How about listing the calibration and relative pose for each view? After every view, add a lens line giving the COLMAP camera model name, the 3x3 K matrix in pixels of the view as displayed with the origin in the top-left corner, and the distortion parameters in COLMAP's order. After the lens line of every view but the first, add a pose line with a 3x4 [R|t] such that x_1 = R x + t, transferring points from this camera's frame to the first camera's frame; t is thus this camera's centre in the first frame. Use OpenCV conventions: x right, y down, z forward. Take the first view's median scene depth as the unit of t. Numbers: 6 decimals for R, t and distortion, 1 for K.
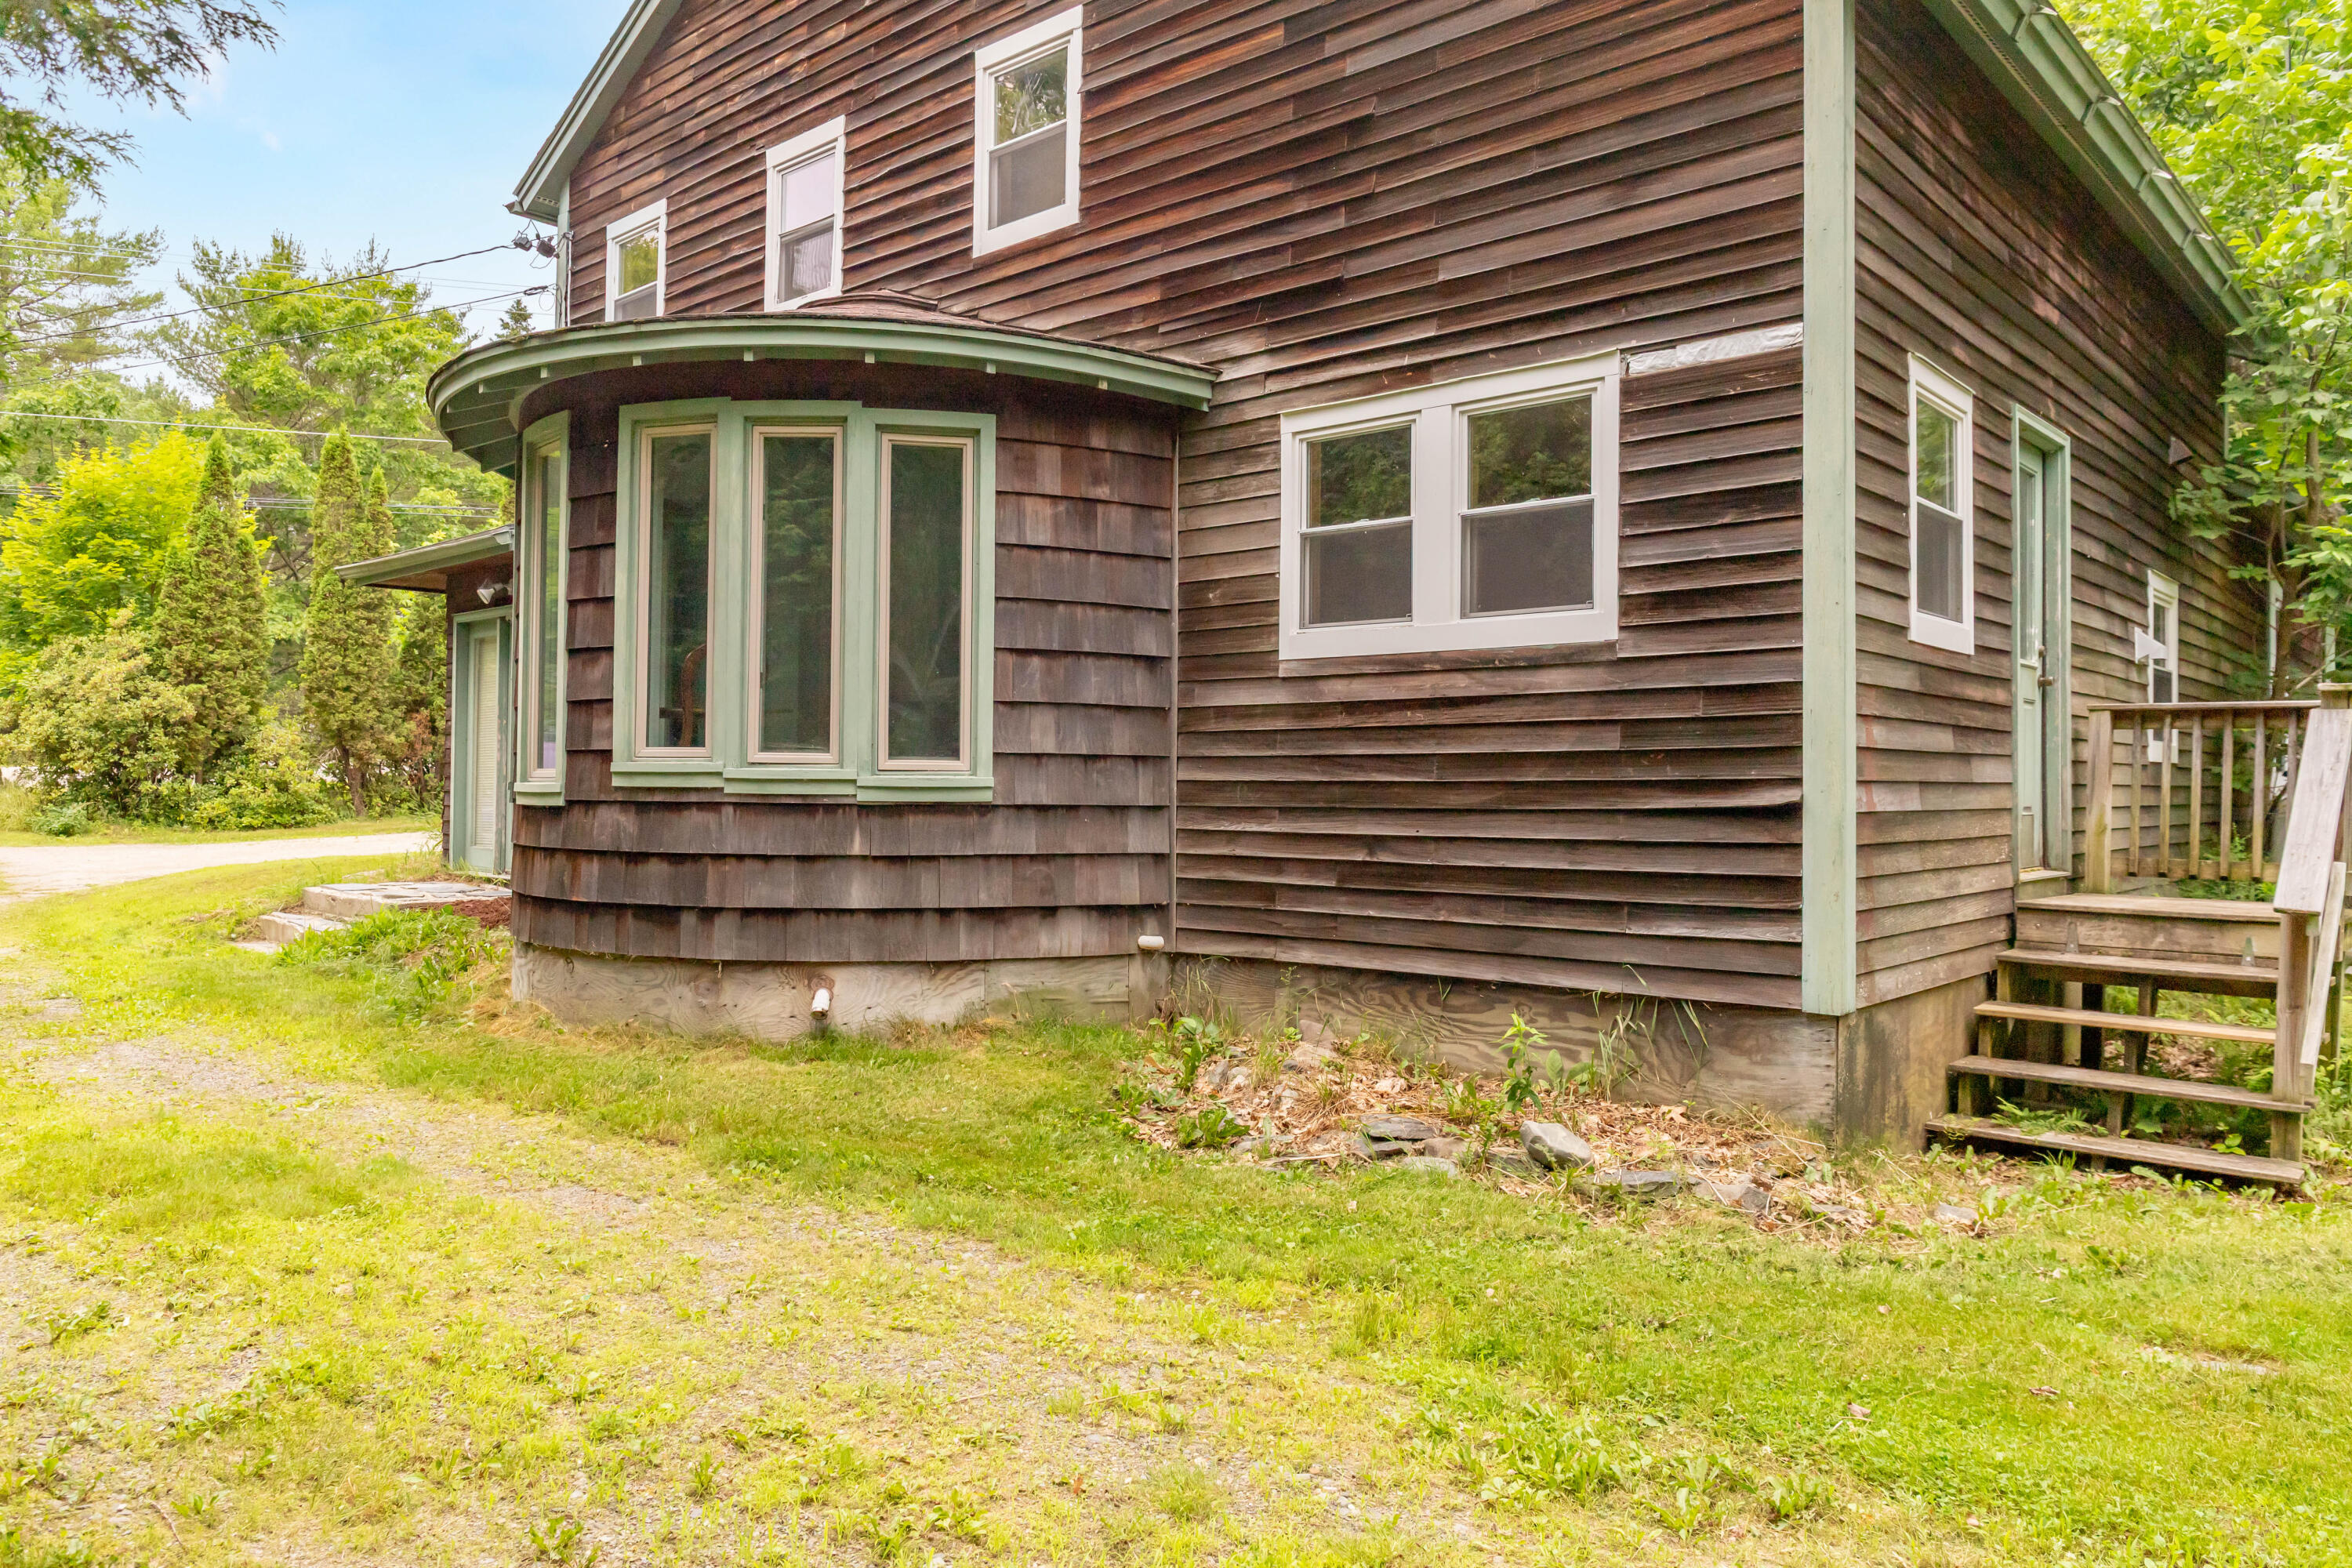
lens RADIAL K [[1583.5, 0, 1177.6], [0, 1583.5, 735.4], [0, 0, 1]] dist [-0.025691, -0.006551]
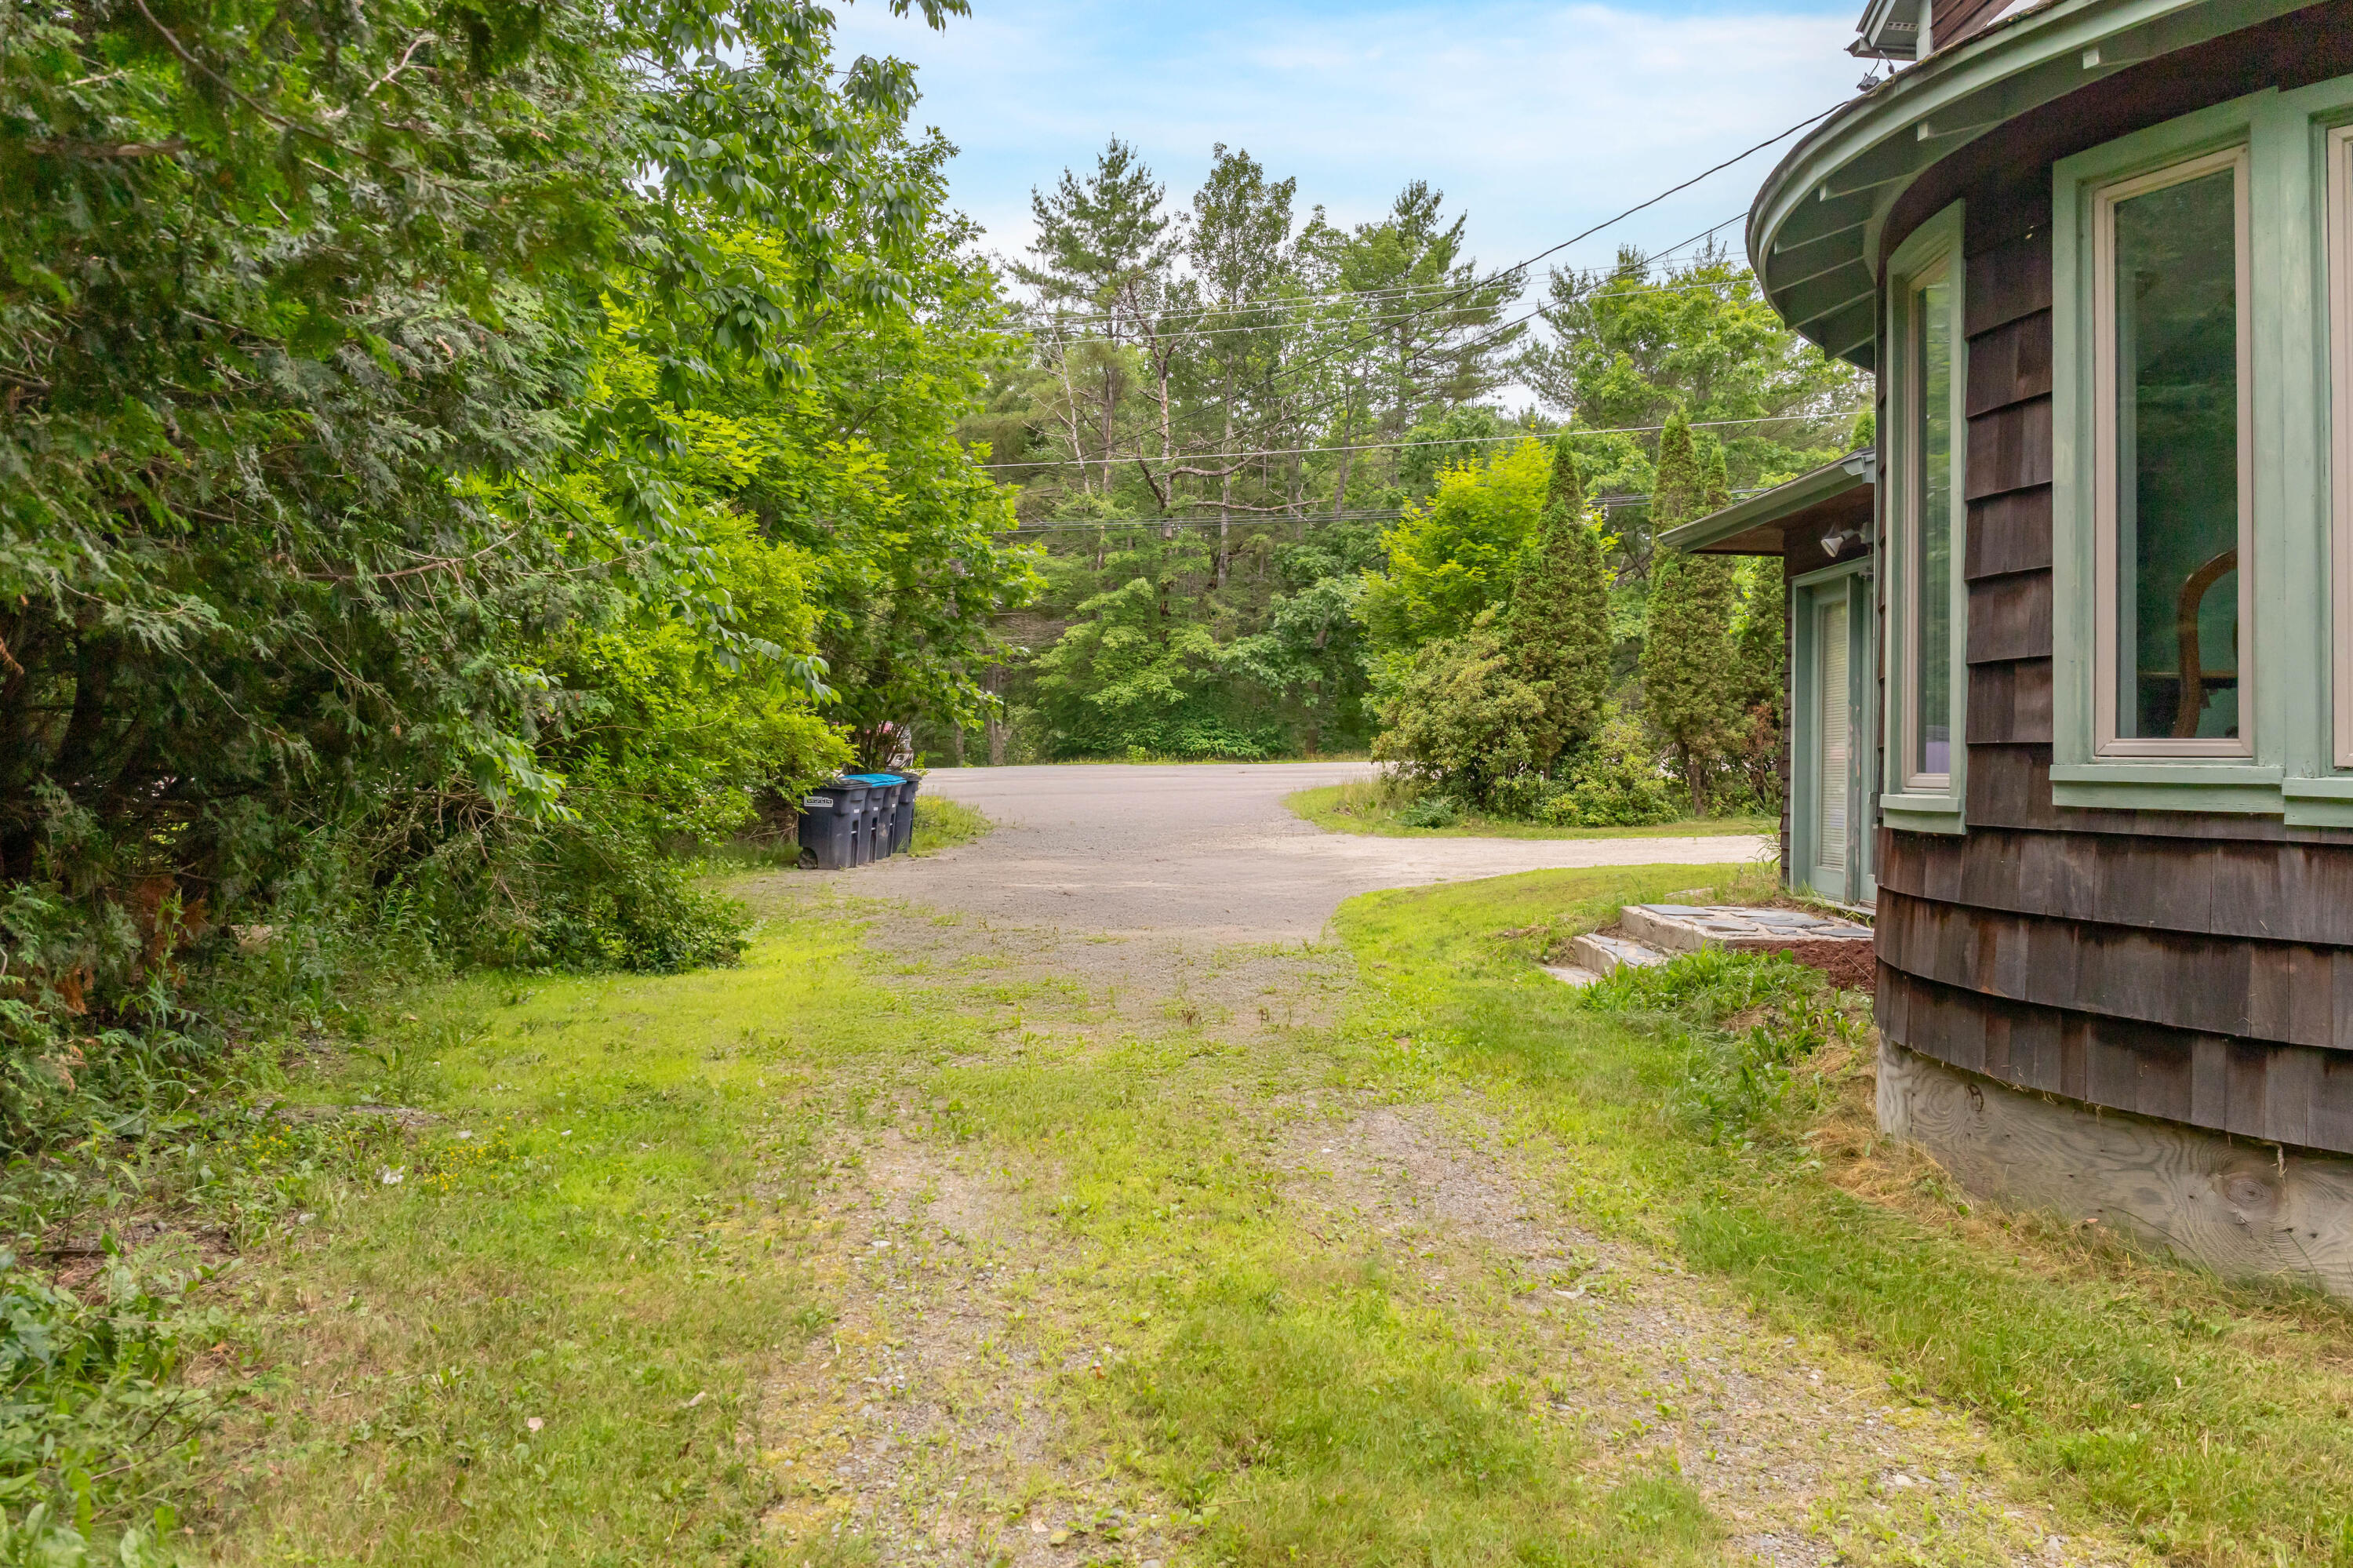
lens RADIAL K [[1584.2, 0, 1178.1], [0, 1584.2, 735.4], [0, 0, 1]] dist [-0.025691, -0.006551]
pose [[0.692488, -0.005544, -0.721408, -0.059307], [0.007534, 0.999972, -0.000452, 0.001470], [0.721390, -0.005122, 0.692510, 0.132375]]
